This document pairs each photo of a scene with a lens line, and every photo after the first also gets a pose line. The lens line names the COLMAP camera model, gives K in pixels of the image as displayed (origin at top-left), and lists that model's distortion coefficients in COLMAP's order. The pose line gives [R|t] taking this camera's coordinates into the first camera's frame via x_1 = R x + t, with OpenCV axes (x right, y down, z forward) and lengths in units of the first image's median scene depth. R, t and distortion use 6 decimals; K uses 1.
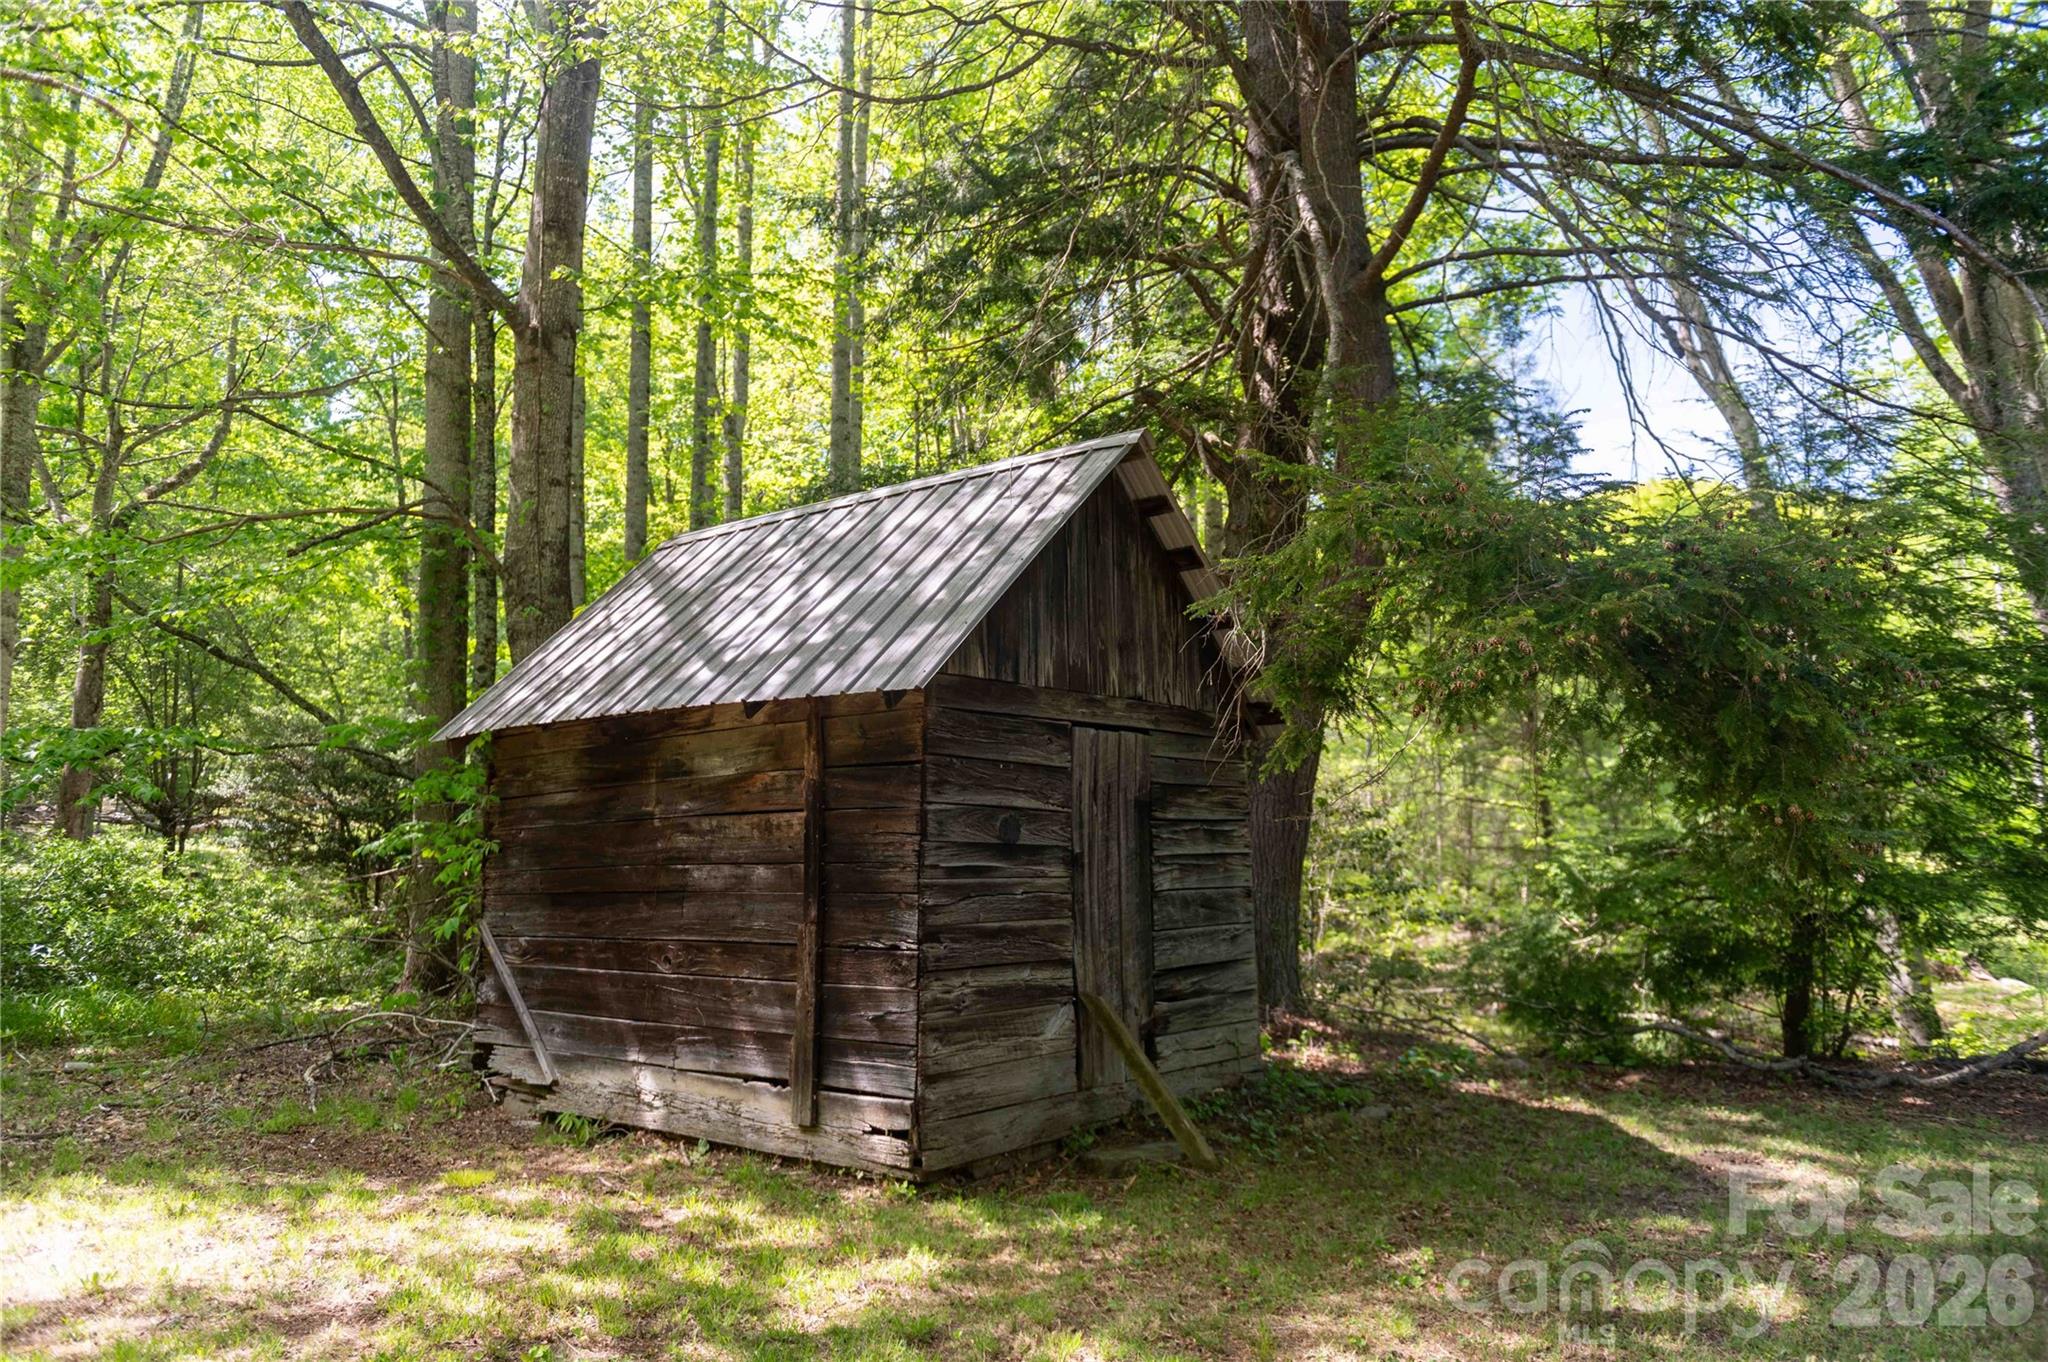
lens RADIAL K [[1393.1, 0, 1023.1], [0, 1393.1, 686.0], [0, 0, 1]] dist [0.003471, 0.000743]
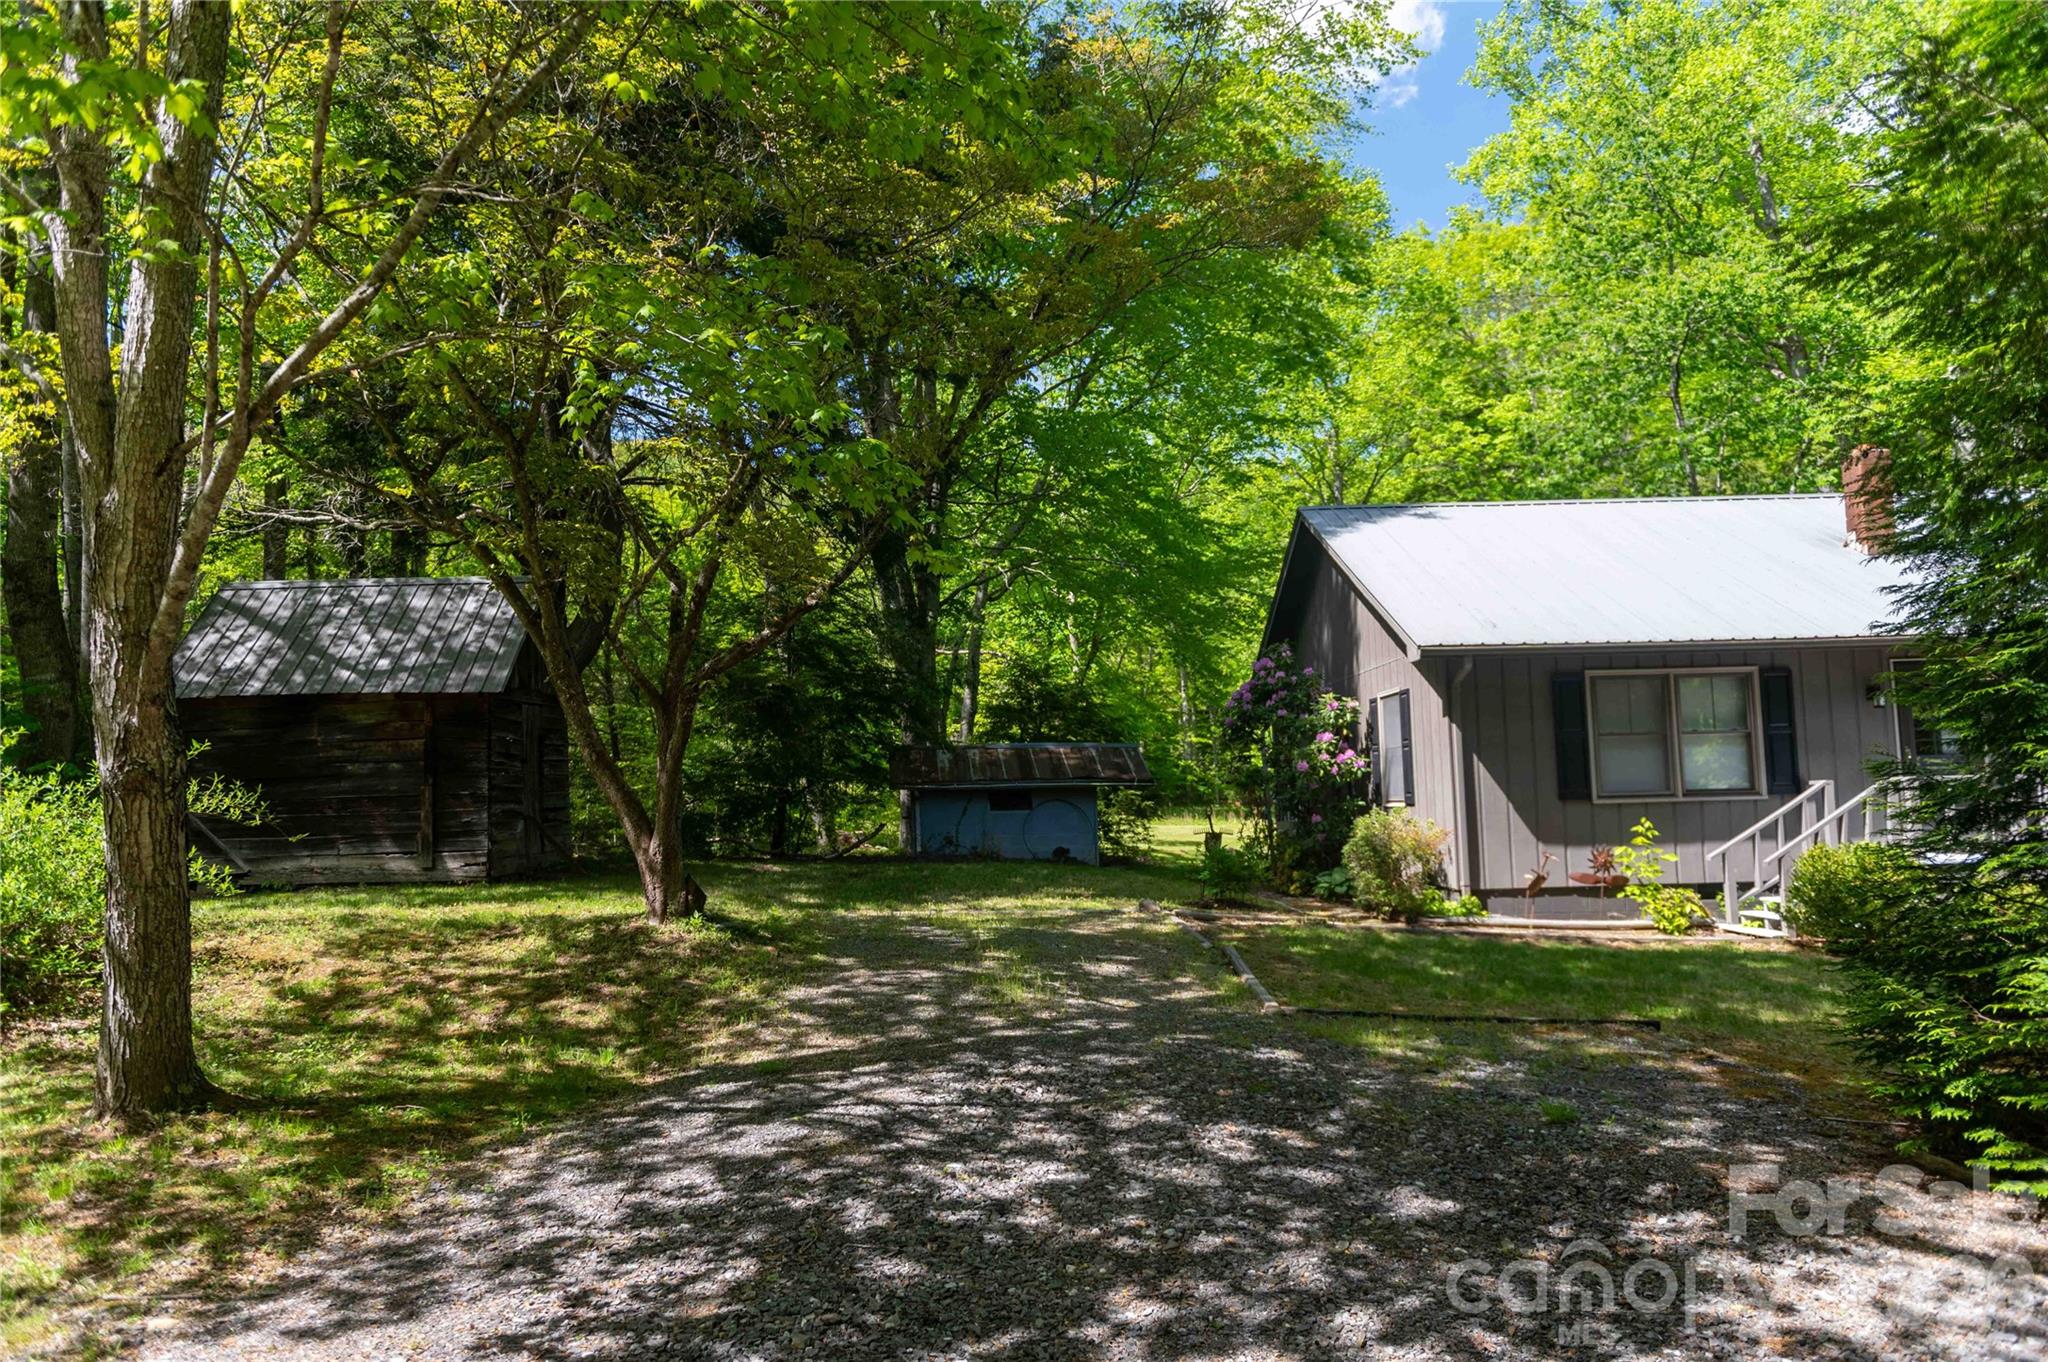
lens RADIAL K [[1393.1, 0, 1023.1], [0, 1393.1, 686.0], [0, 0, 1]] dist [0.003471, 0.000743]
pose [[0.769337, 0.029980, 0.638140, -0.831929], [-0.059096, 0.997955, 0.024361, -0.110951], [-0.636104, -0.056453, 0.769535, -1.374454]]
